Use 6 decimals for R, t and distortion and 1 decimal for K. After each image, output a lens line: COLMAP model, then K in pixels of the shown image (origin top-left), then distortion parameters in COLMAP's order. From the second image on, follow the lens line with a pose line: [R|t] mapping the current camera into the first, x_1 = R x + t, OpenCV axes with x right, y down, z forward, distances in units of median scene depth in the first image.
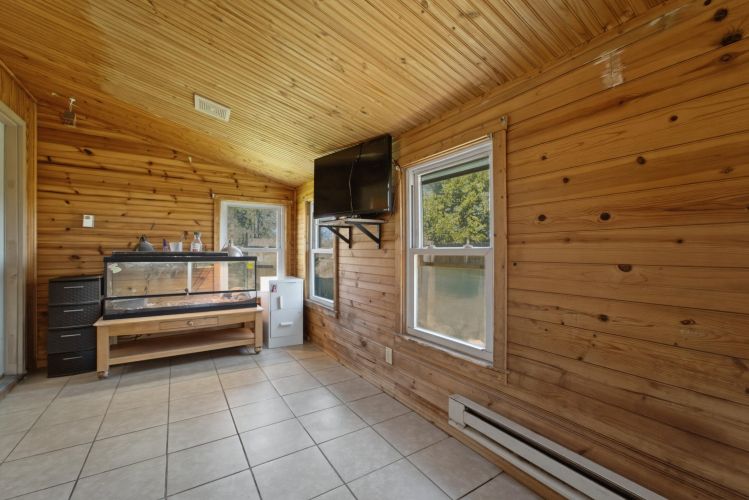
lens RADIAL K [[308.3, 0, 376.7], [0, 308.3, 246.3], [0, 0, 1]] dist [-0.017118, 0.007770]
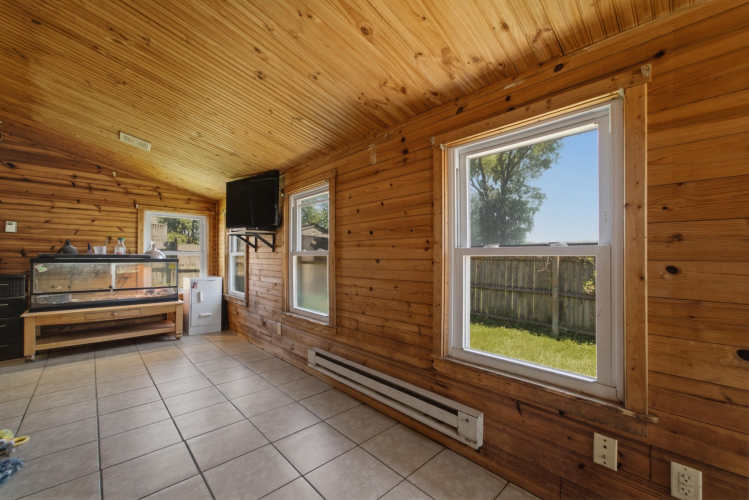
lens RADIAL K [[297.2, 0, 374.5], [0, 297.2, 250.0], [0, 0, 1]] dist [-0.000240, -0.000653]
pose [[0.984150, 0.002615, 0.177321, 0.187841], [-0.001897, 0.999989, -0.004218, 0.004440], [-0.177330, 0.003814, 0.984144, -0.326656]]
